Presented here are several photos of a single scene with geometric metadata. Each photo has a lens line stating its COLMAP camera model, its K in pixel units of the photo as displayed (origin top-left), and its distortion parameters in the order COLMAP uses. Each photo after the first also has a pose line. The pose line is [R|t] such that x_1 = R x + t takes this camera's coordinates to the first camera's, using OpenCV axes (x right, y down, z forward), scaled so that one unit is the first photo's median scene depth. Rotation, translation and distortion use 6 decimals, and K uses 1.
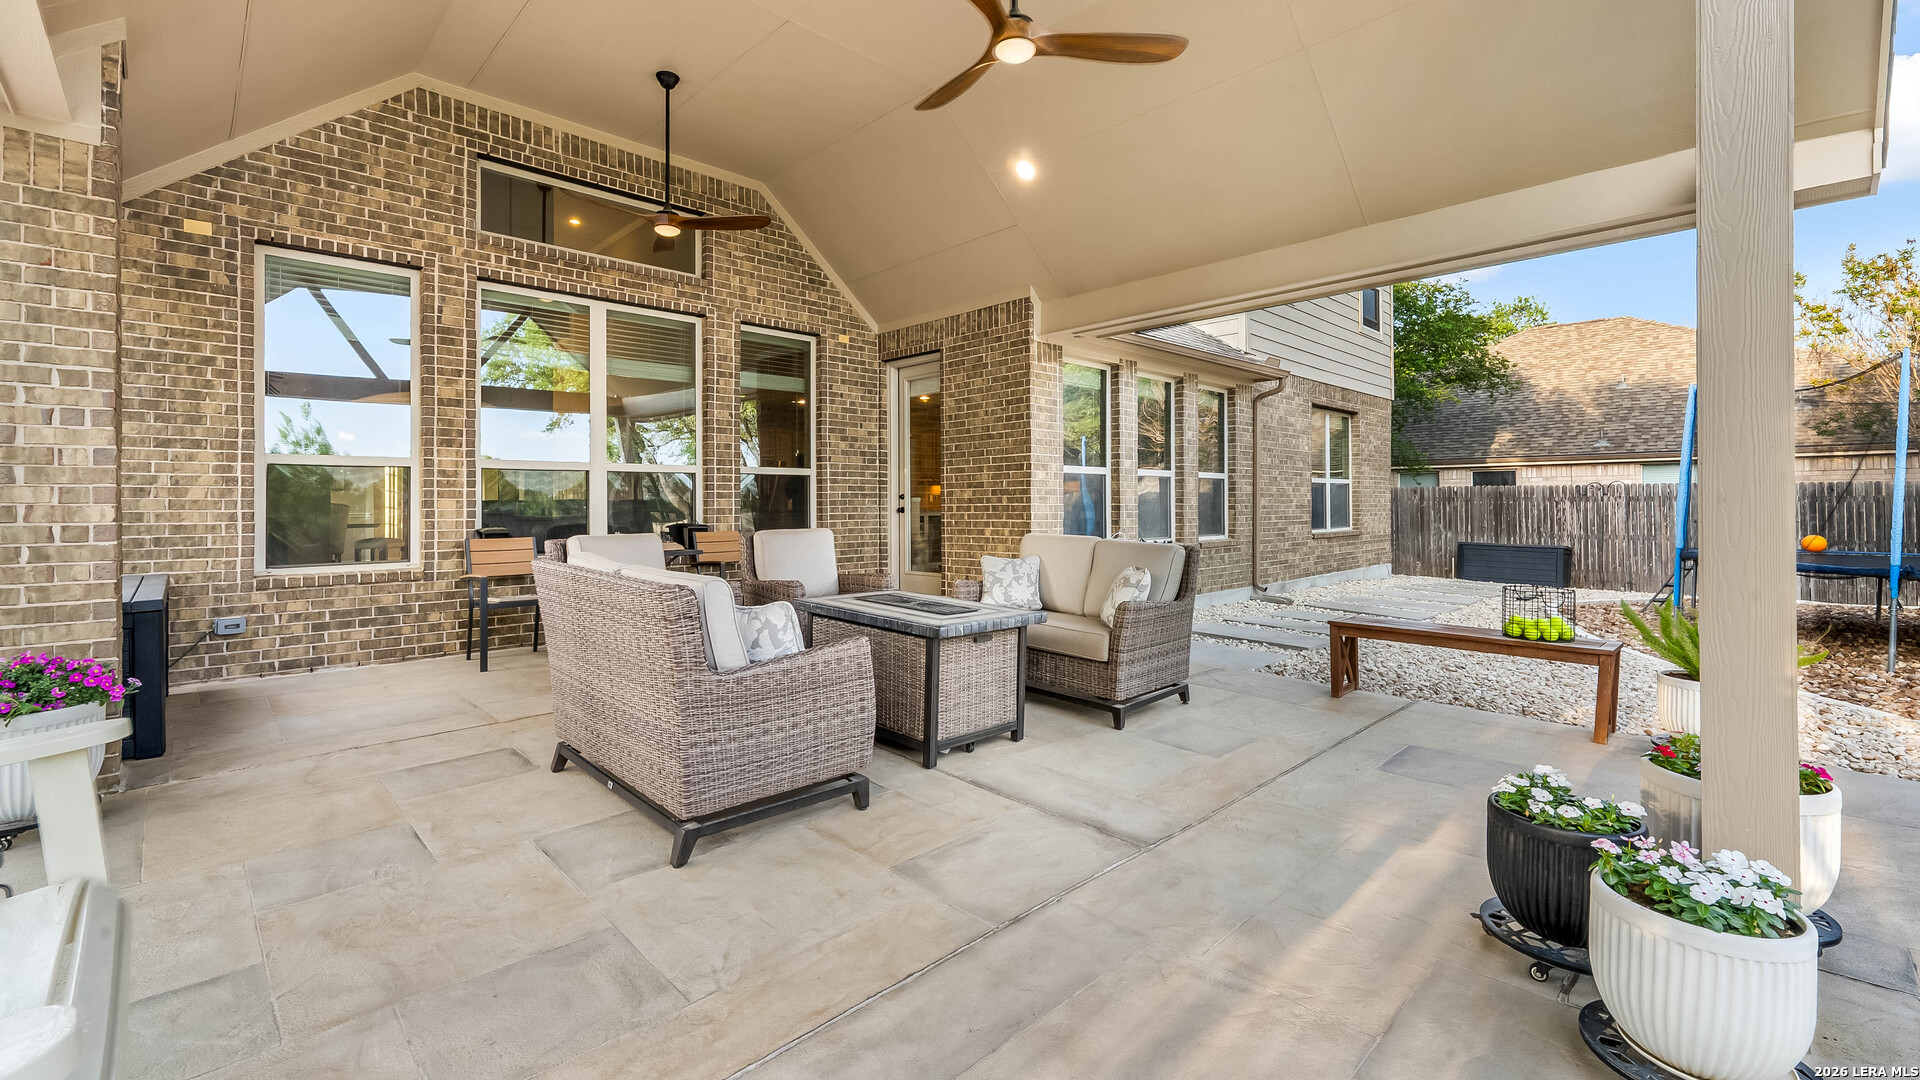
lens RADIAL K [[794.0, 0, 956.1], [0, 794.0, 502.0], [0, 0, 1]] dist [-0.000988, -0.000047]
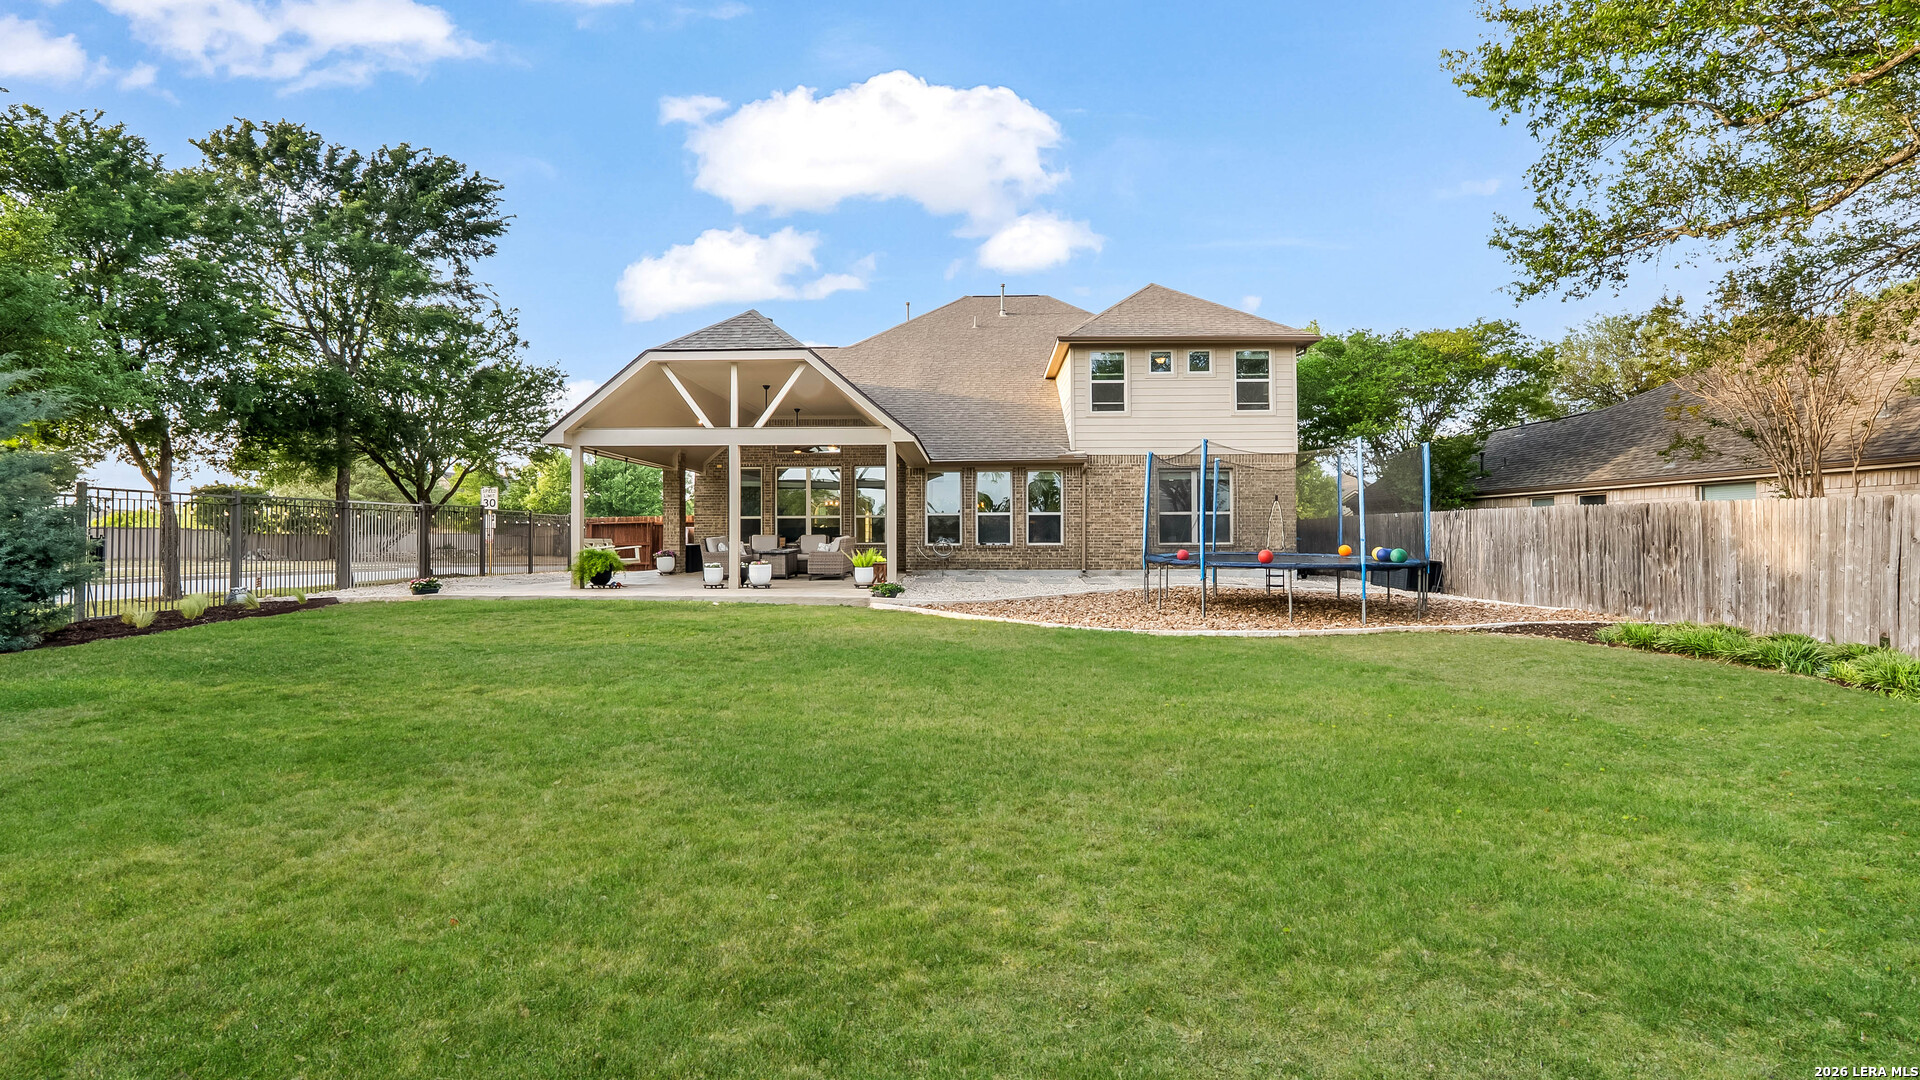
lens RADIAL K [[787.2, 0, 960.0], [0, 787.2, 540.0], [0, 0, 1]] dist [0.000293, 0.000039]
pose [[0.696163, 0.003678, -0.717874, 2.642090], [0.002119, 0.999972, 0.007179, 0.031613], [0.717881, -0.006519, 0.696136, -0.938091]]
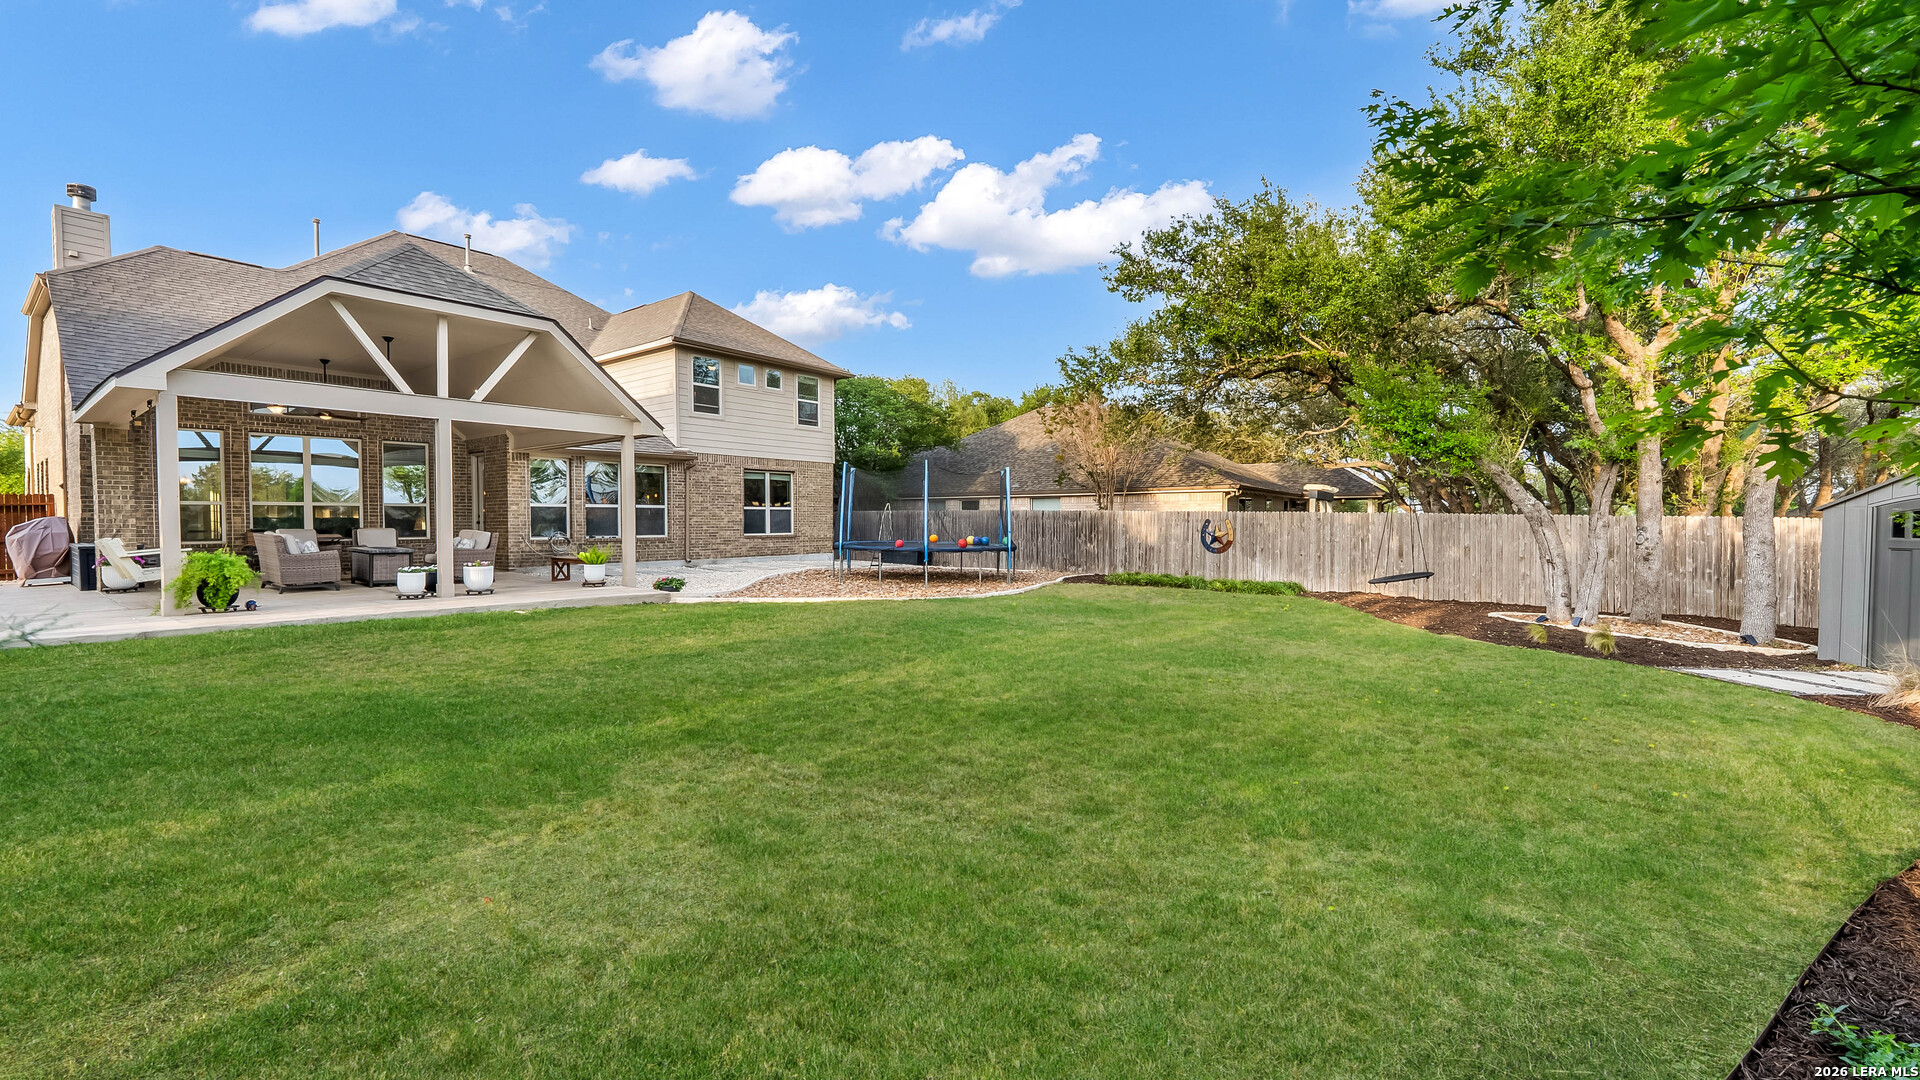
lens RADIAL K [[787.2, 0, 960.0], [0, 787.2, 540.0], [0, 0, 1]] dist [0.000293, 0.000039]
pose [[0.990445, -0.001894, 0.137896, 1.363425], [-0.001688, 0.999664, 0.025857, 0.000360], [-0.137899, -0.025843, 0.990109, -1.904777]]
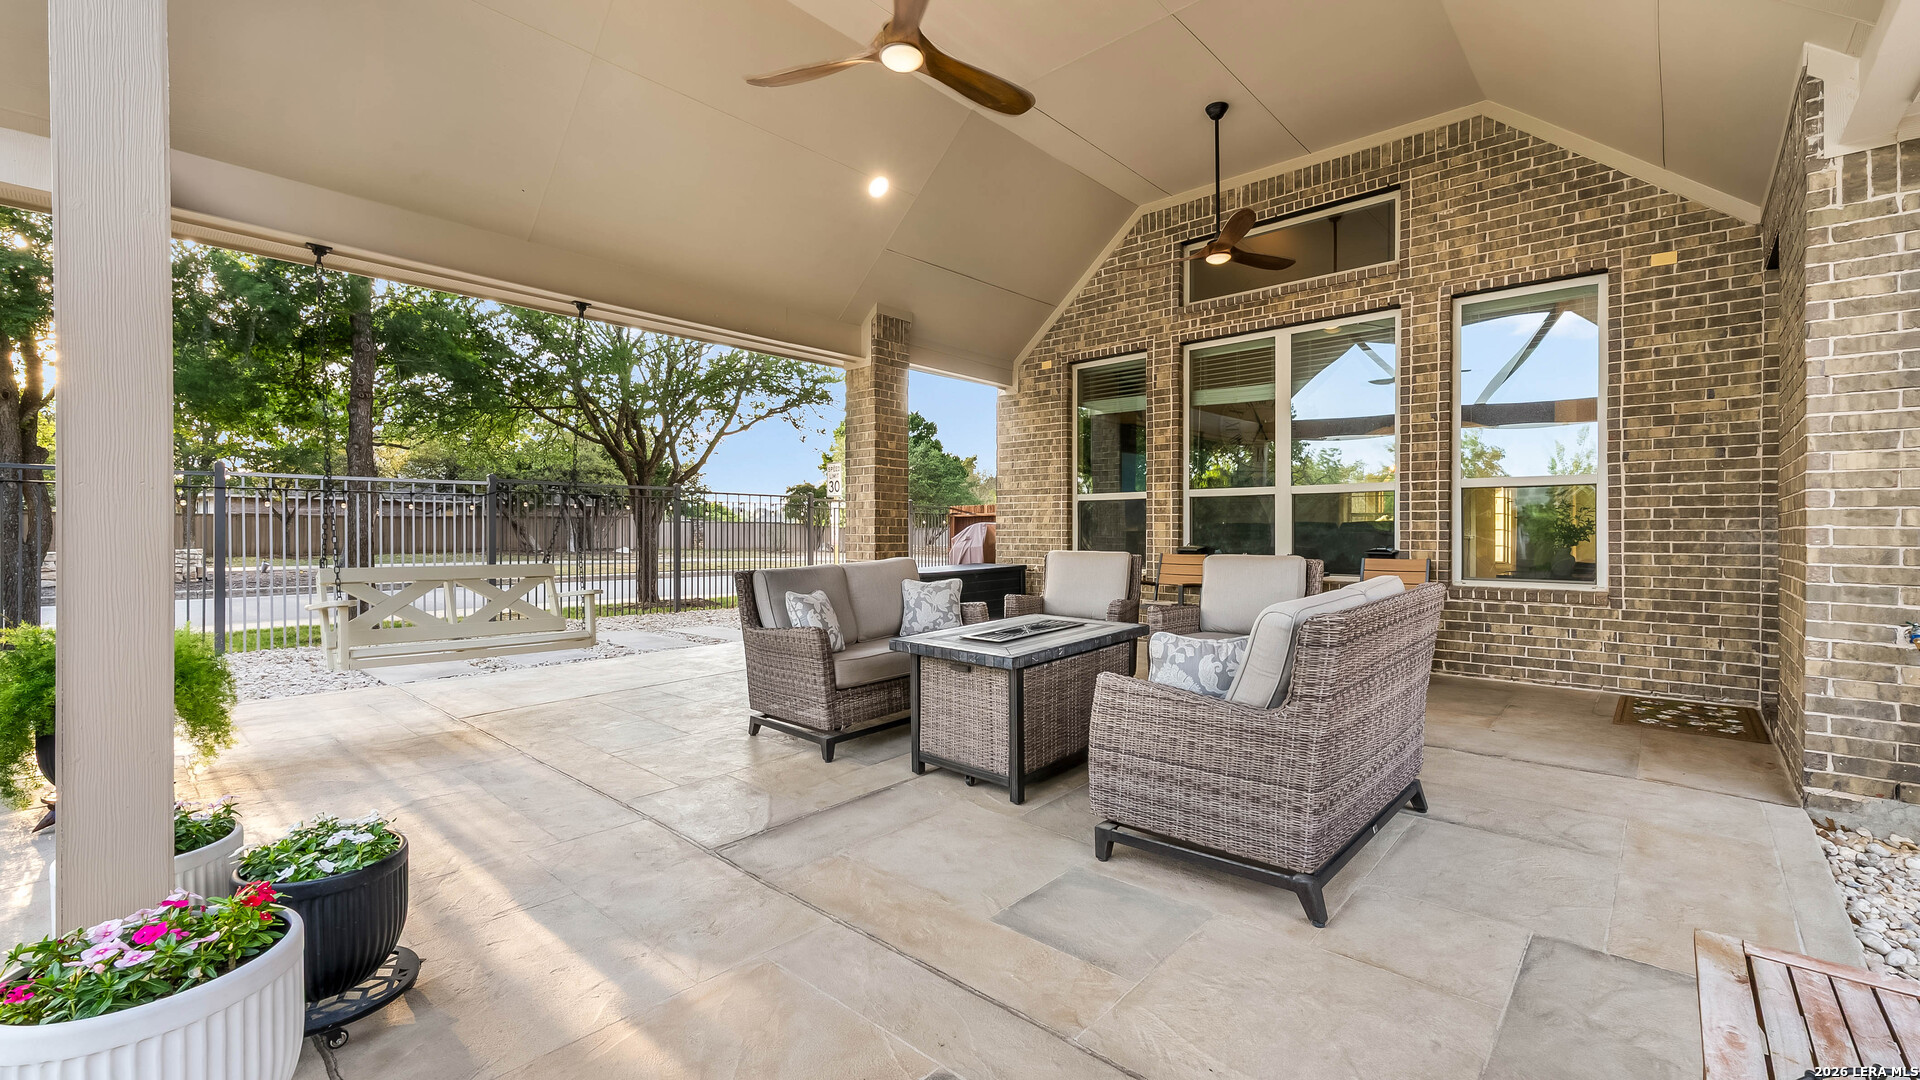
lens RADIAL K [[783.1, 0, 966.2], [0, 783.1, 533.5], [0, 0, 1]] dist [0.001948, 0.000050]
pose [[0.070974, 0.010749, -0.997420, 0.606589], [0.002346, 0.999937, 0.010944, -0.000227], [0.997475, -0.003117, 0.070945, 0.587889]]
